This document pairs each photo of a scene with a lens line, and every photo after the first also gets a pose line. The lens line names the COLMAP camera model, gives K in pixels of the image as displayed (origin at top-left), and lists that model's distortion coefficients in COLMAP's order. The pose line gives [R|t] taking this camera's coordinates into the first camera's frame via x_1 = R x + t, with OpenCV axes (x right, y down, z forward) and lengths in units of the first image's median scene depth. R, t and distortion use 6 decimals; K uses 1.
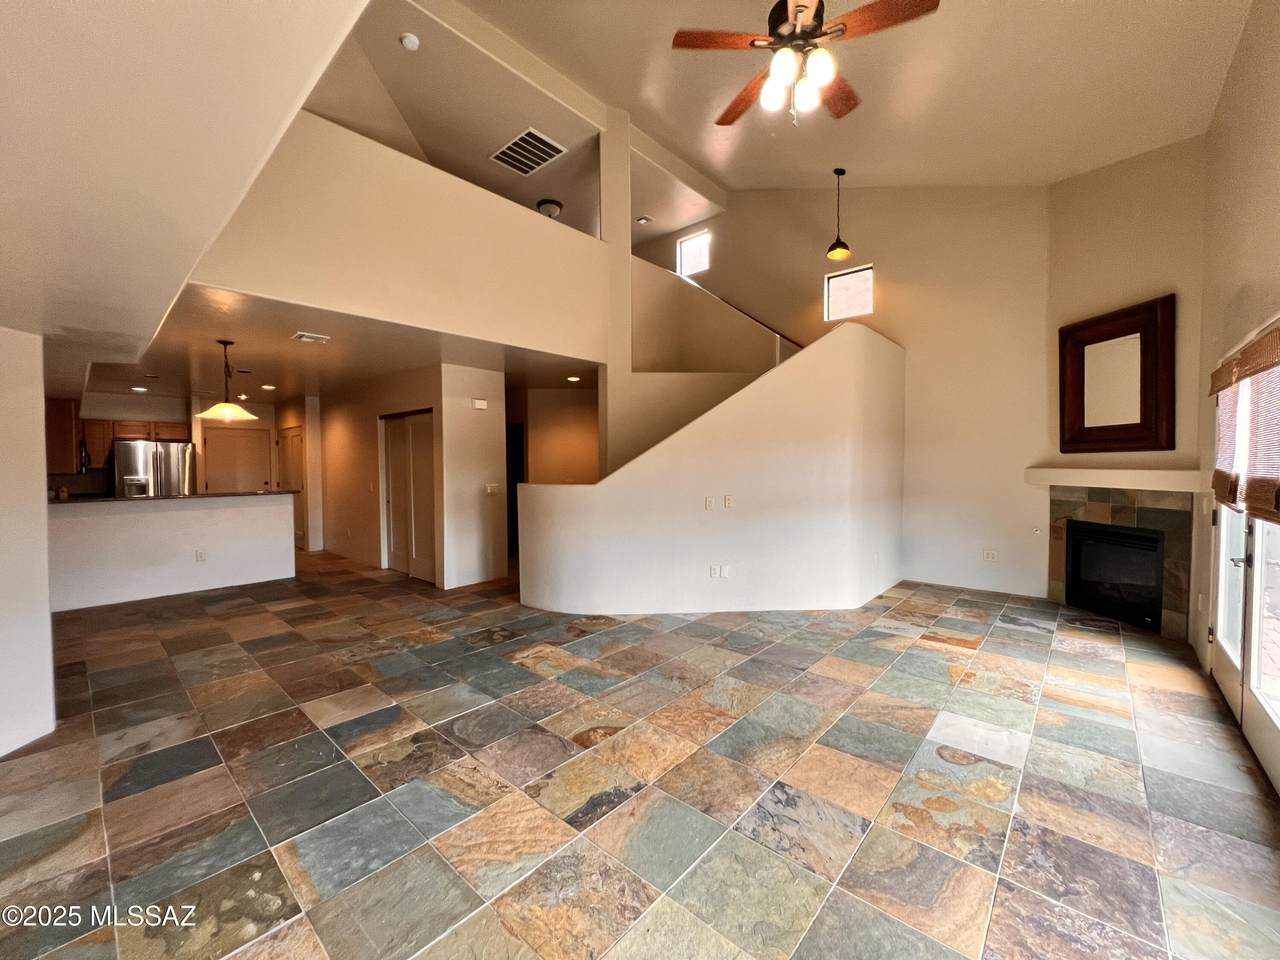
lens RADIAL K [[513.7, 0, 638.7], [0, 513.7, 482.1], [0, 0, 1]] dist [-0.003714, 0.000929]
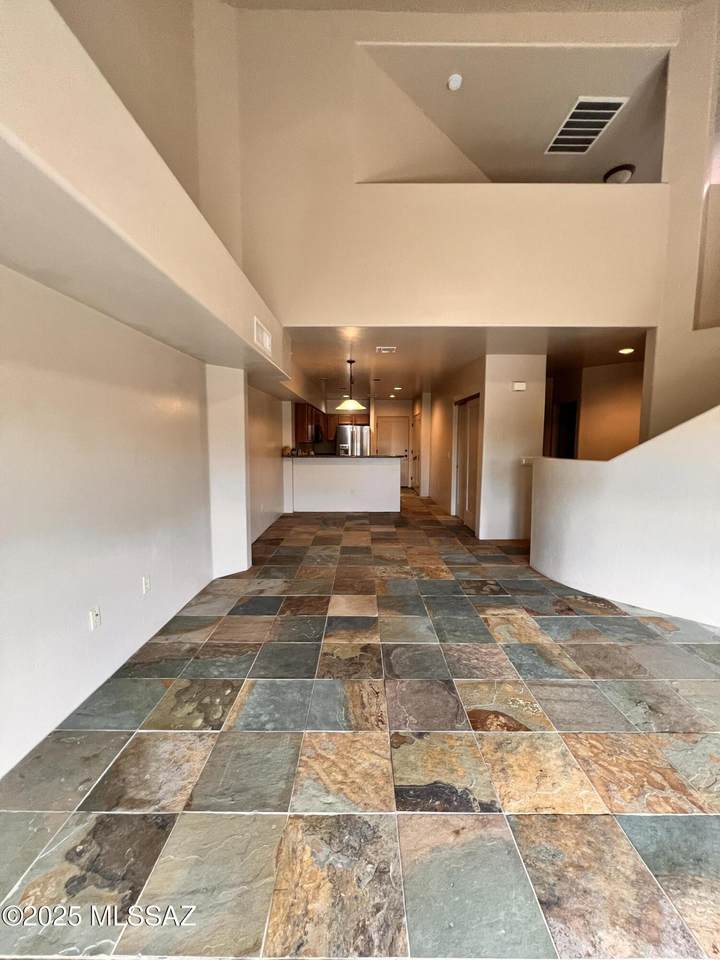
lens RADIAL K [[385.2, 0, 360.4], [0, 385.2, 478.9], [0, 0, 1]] dist [-0.003714, 0.000929]
pose [[0.662775, 0.082710, -0.744237, 0.154644], [-0.034447, 0.996197, 0.080035, -0.003049], [0.748026, -0.027408, 0.663104, 0.219882]]
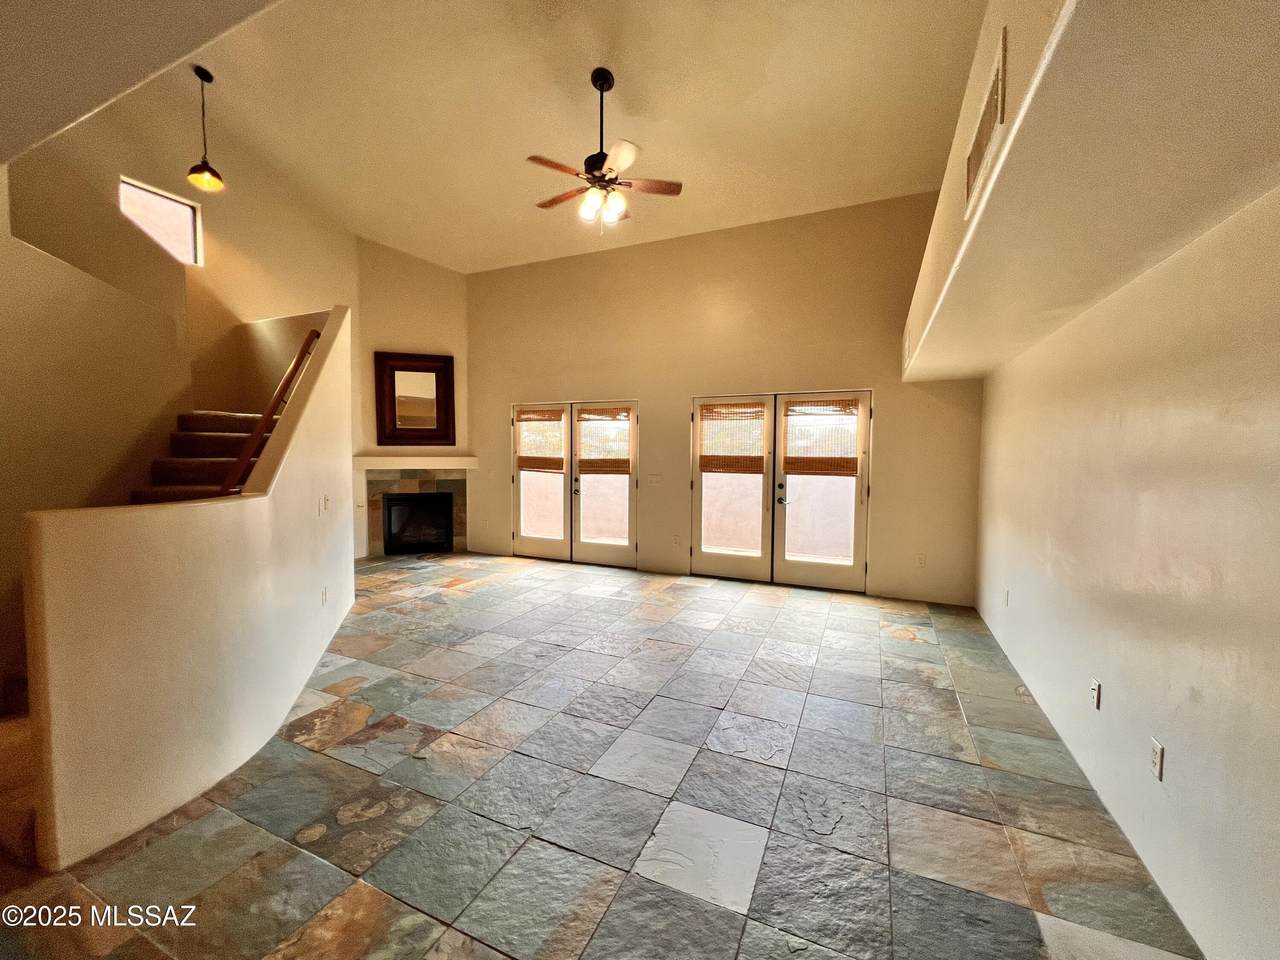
lens RADIAL K [[513.7, 0, 640.4], [0, 513.7, 477.3], [0, 0, 1]] dist [-0.003714, 0.000929]
pose [[-0.301218, -0.044581, 0.952513, -0.780281], [0.033706, 0.997784, 0.057359, -0.030756], [-0.952960, 0.049383, -0.299048, 0.870925]]
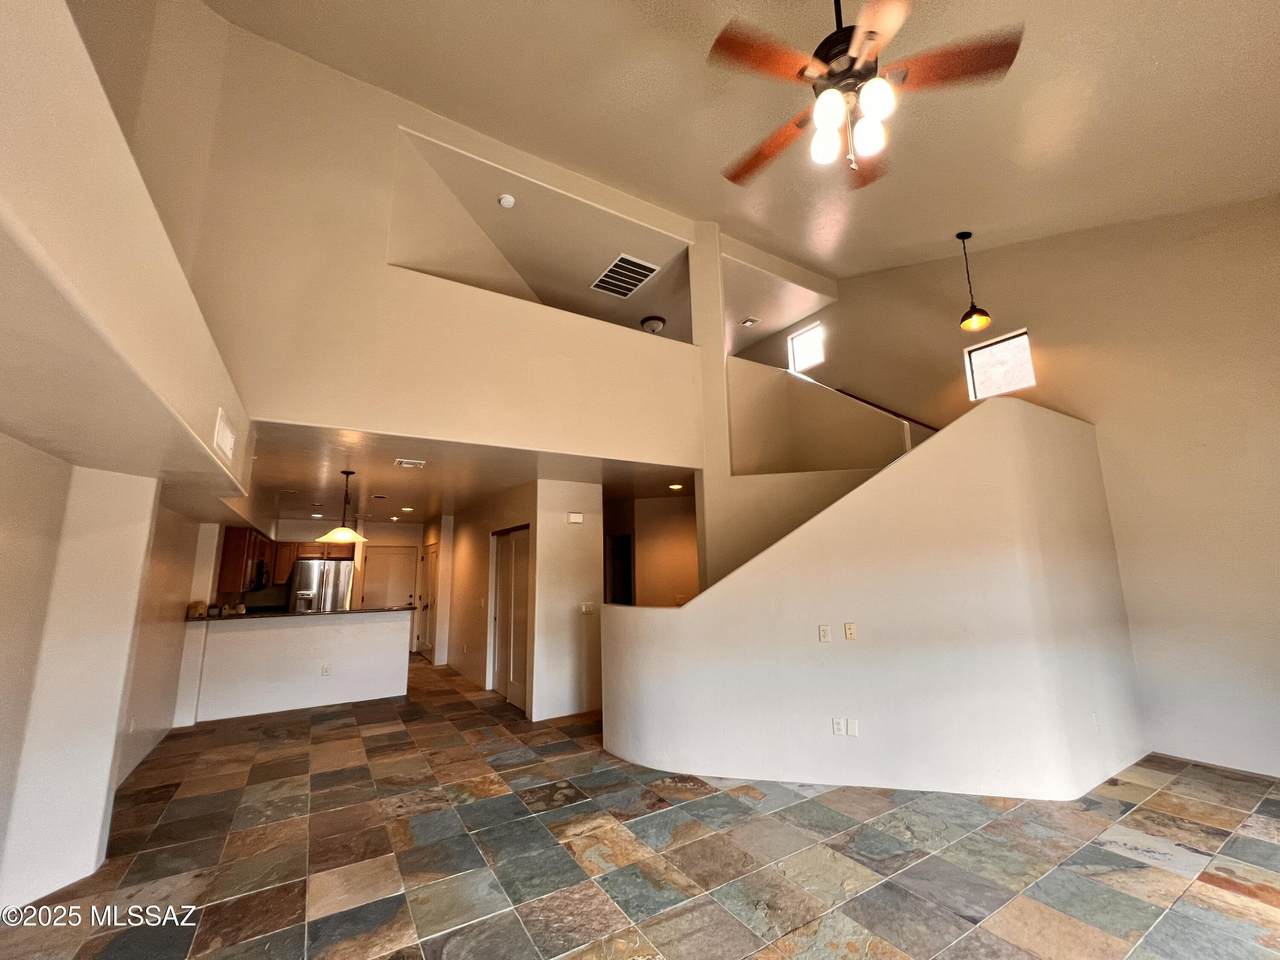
lens RADIAL K [[513.7, 0, 637.7], [0, 513.7, 480.2], [0, 0, 1]] dist [-0.003714, 0.000929]
pose [[0.958418, -0.059780, -0.279036, 0.108508], [0.000945, 0.978471, -0.206382, -0.029243], [0.285367, 0.197536, 0.937841, 0.149961]]
